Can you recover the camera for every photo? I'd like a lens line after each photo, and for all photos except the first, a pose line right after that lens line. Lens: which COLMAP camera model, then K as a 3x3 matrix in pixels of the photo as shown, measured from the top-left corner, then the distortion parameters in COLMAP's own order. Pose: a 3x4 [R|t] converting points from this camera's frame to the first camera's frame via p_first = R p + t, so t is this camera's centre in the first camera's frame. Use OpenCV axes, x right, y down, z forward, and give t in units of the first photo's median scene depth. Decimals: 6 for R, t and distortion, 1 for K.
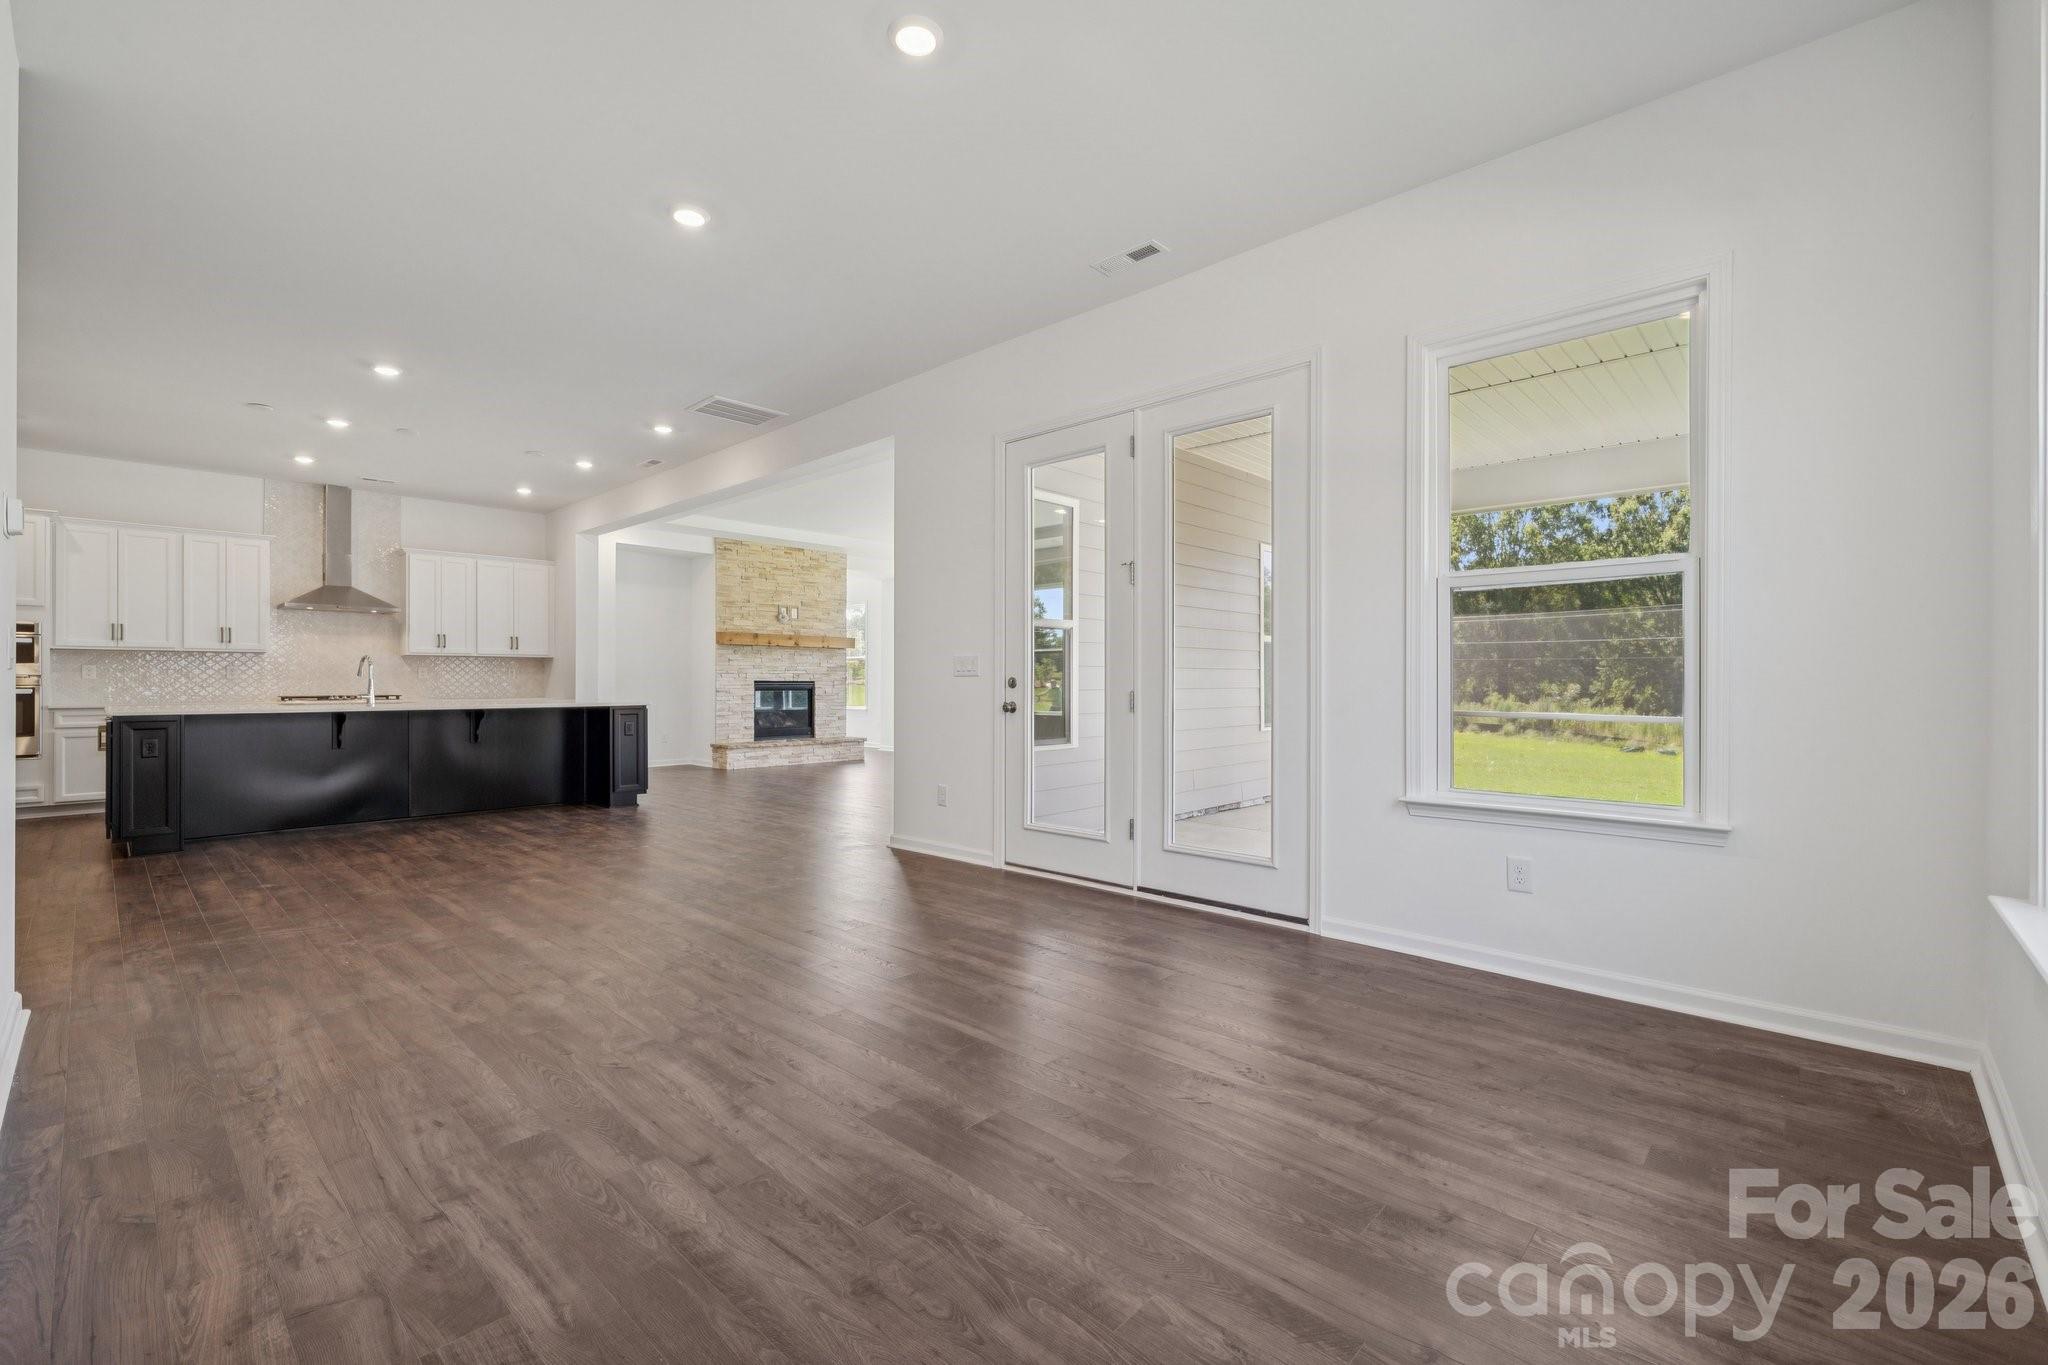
lens RADIAL K [[865.9, 0, 1023.7], [0, 865.9, 685.1], [0, 0, 1]] dist [-0.000027, -0.000049]
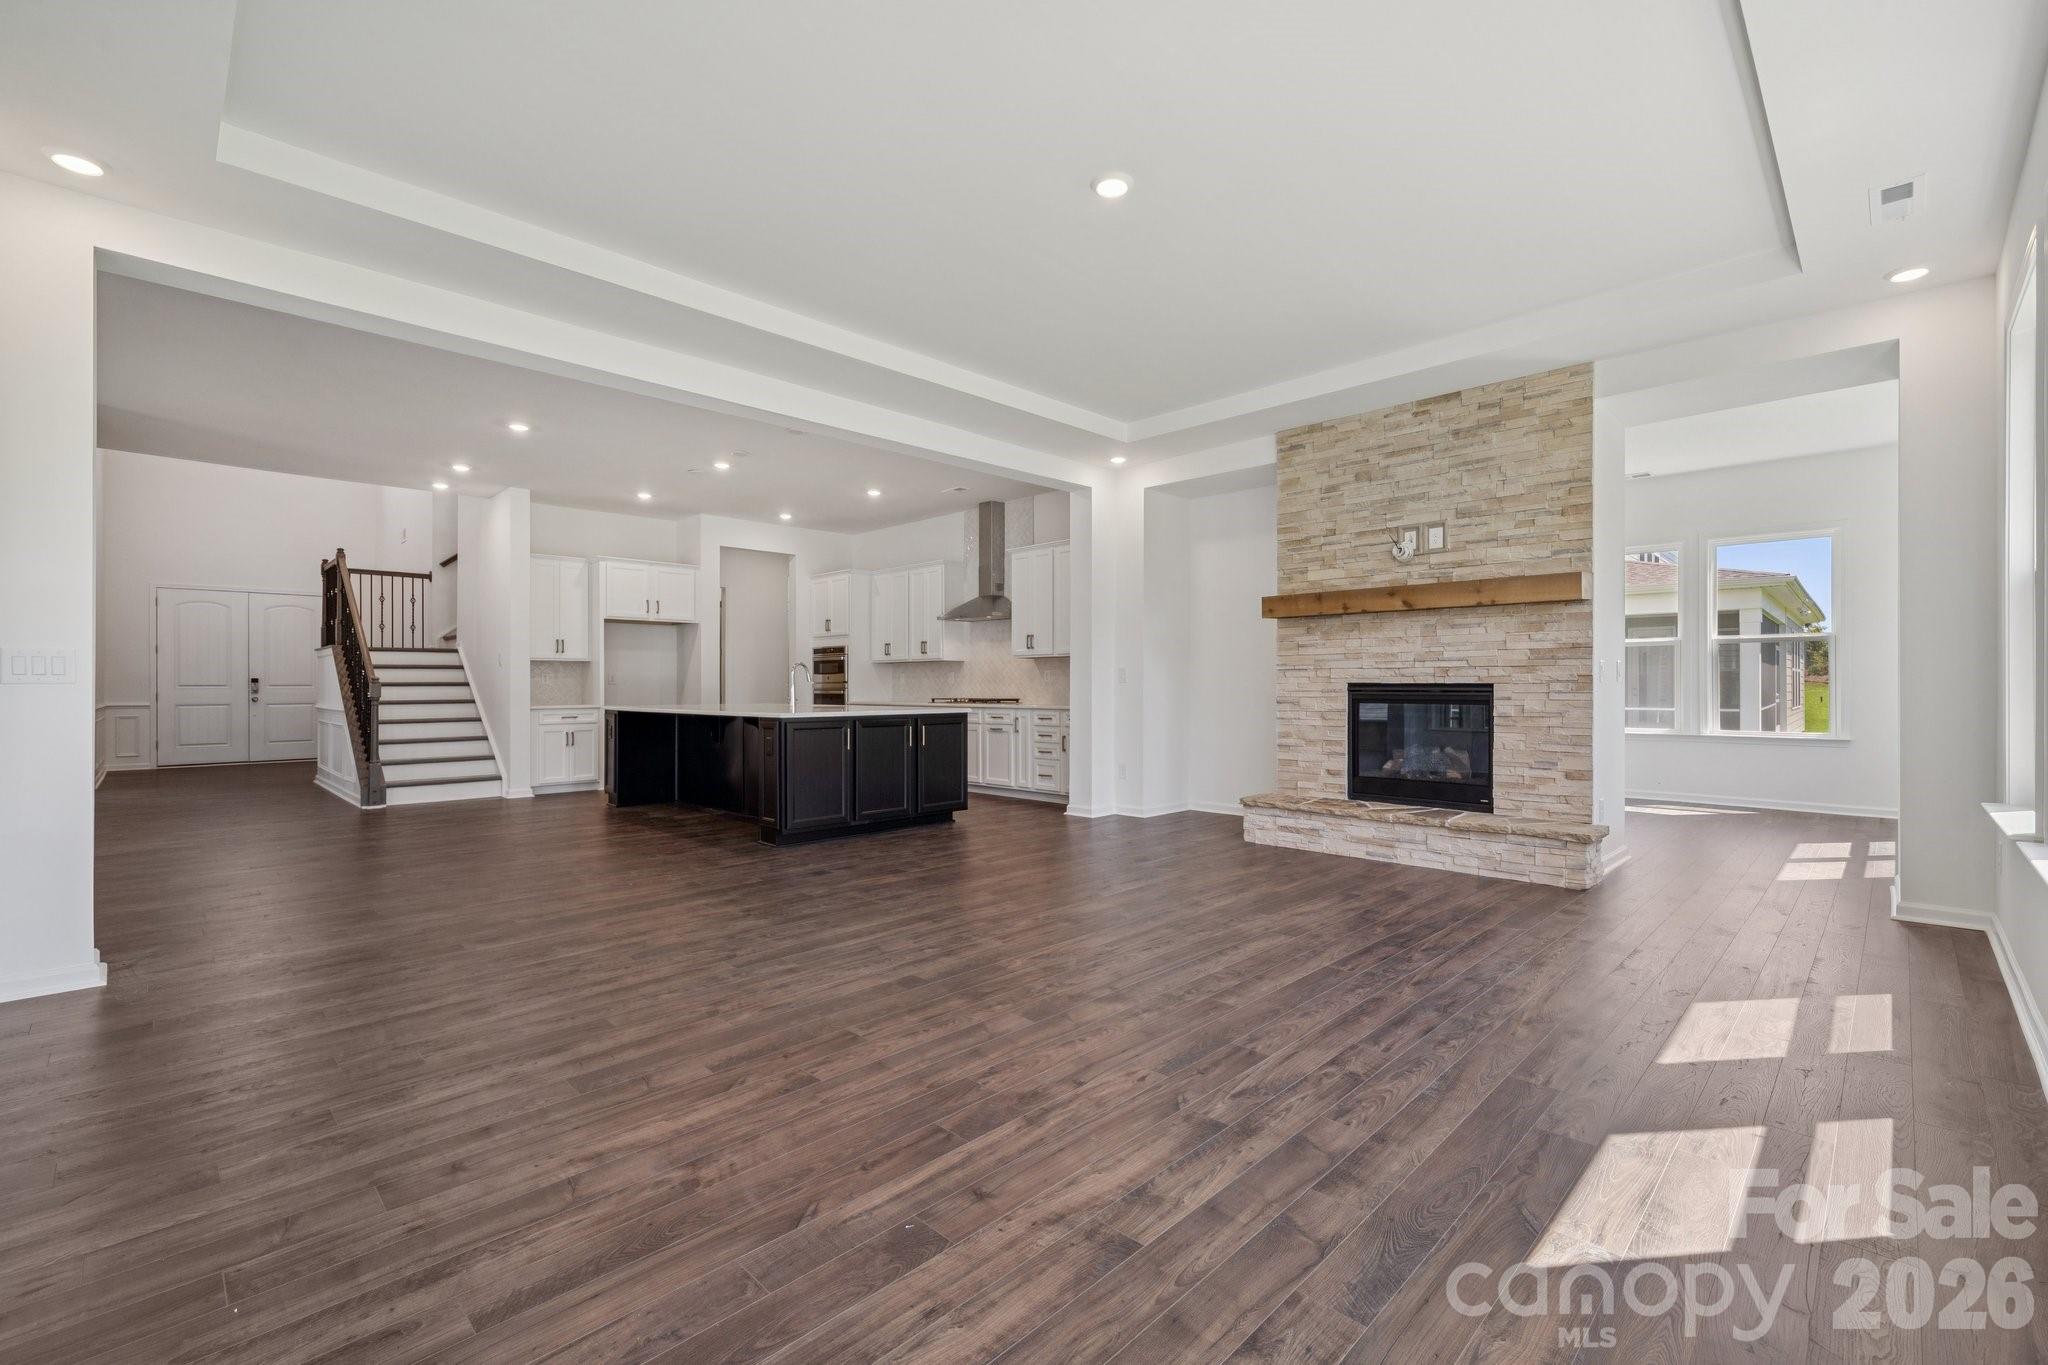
lens RADIAL K [[856.4, 0, 1022.3], [0, 856.4, 681.8], [0, 0, 1]] dist [-0.010117, -0.000298]
pose [[-0.011492, 0.000234, -0.999934, 0.203519], [0.003535, 0.999994, 0.000193, -0.006580], [0.999928, -0.003532, -0.011493, 0.815070]]
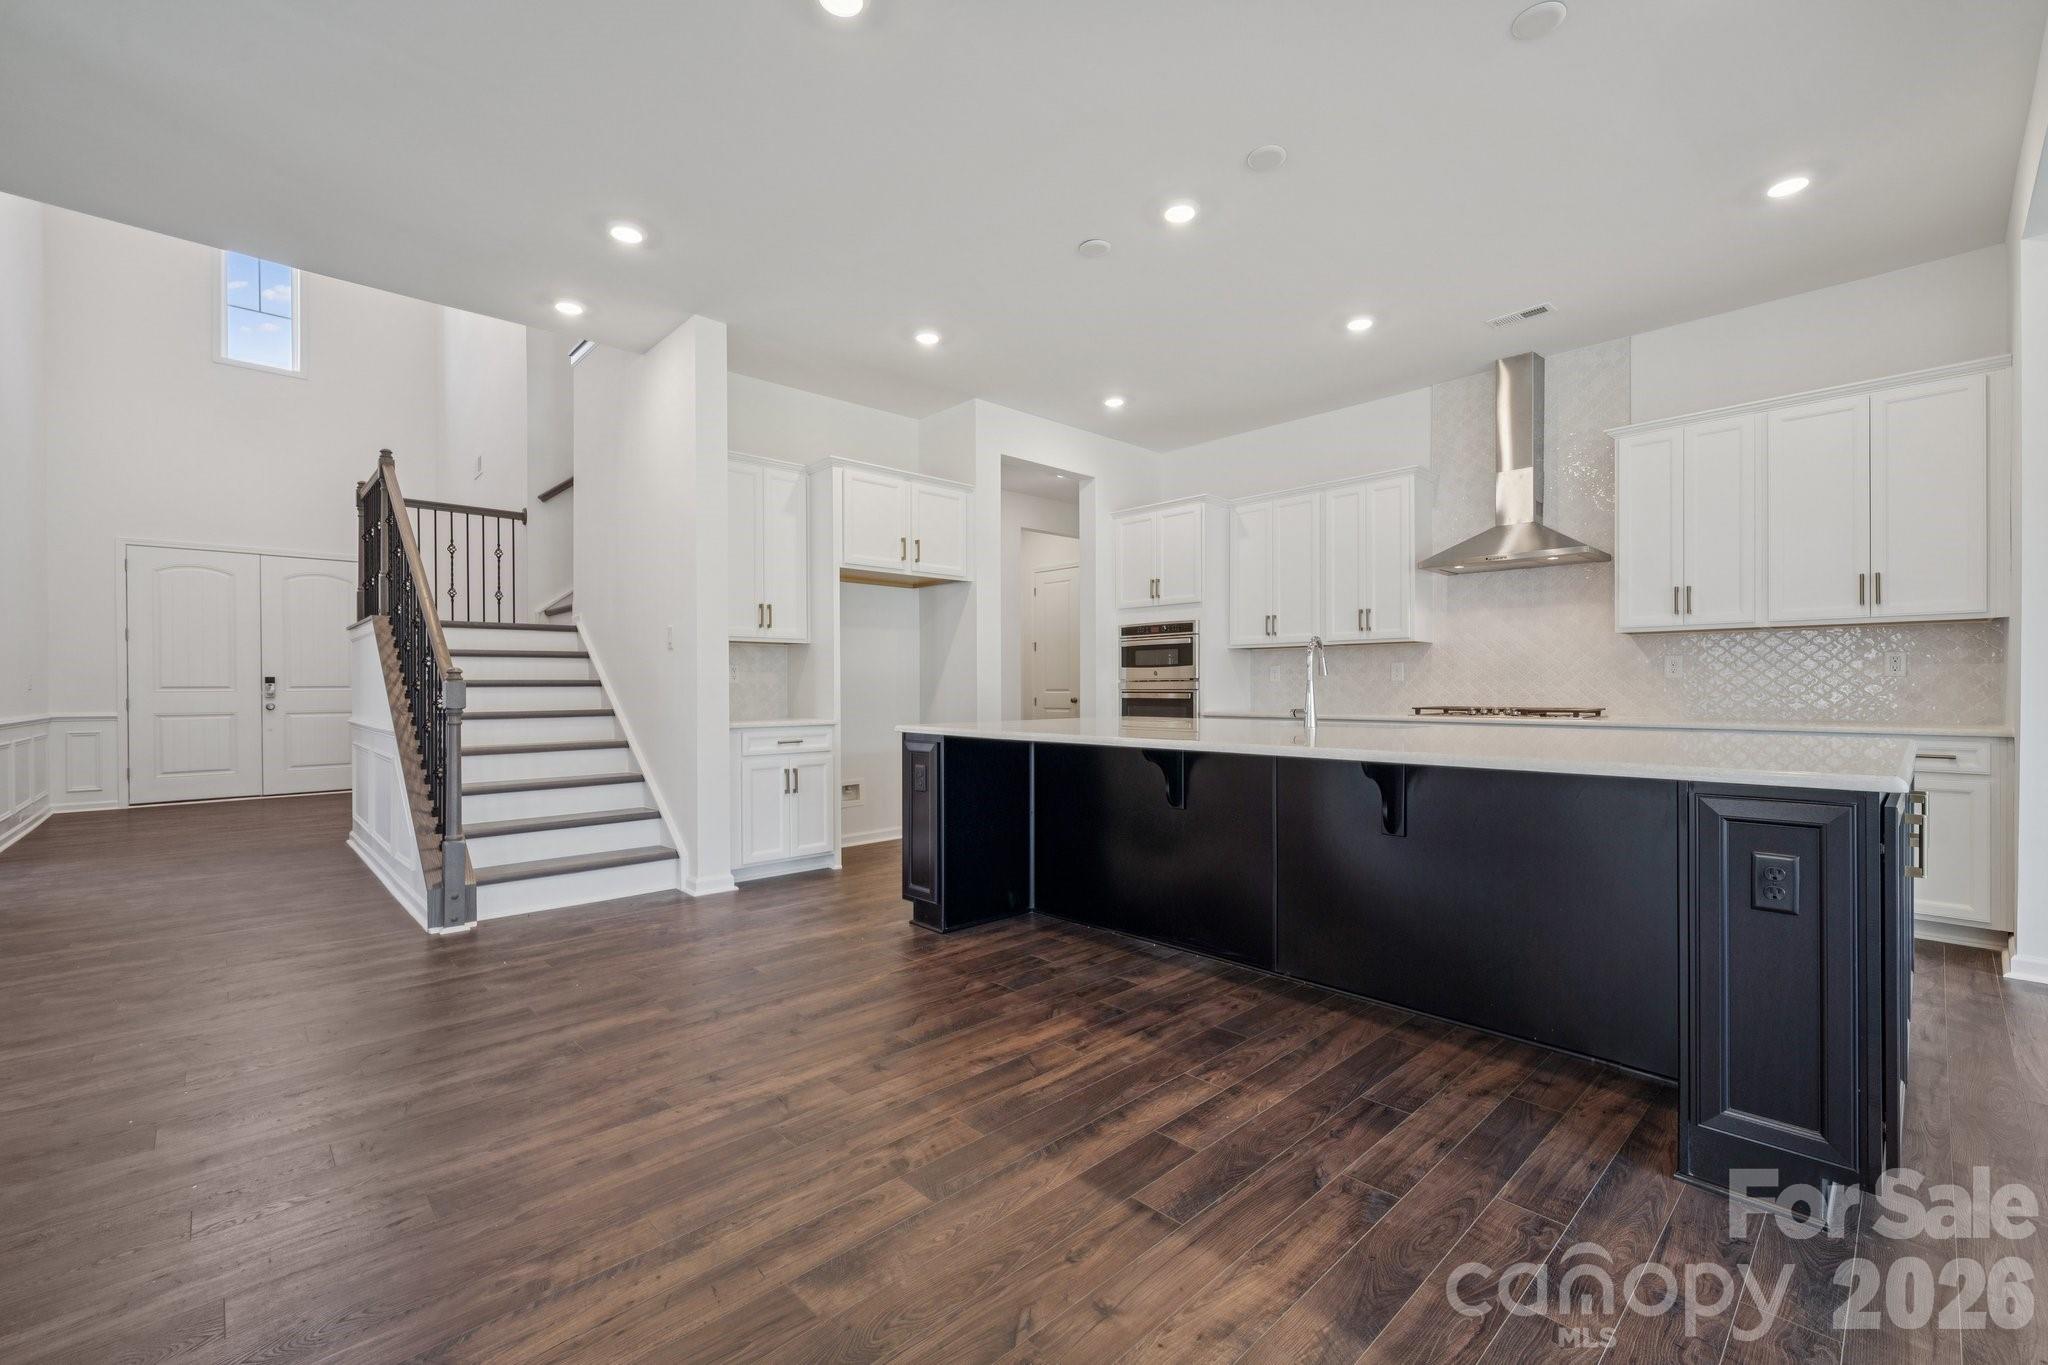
lens RADIAL K [[856.4, 0, 1018.3], [0, 856.4, 681.7], [0, 0, 1]] dist [-0.010117, -0.000298]
pose [[-0.048094, -0.001688, -0.998841, -0.144212], [0.005050, 0.999985, -0.001933, -0.004996], [0.998830, -0.005137, -0.048085, 0.528216]]
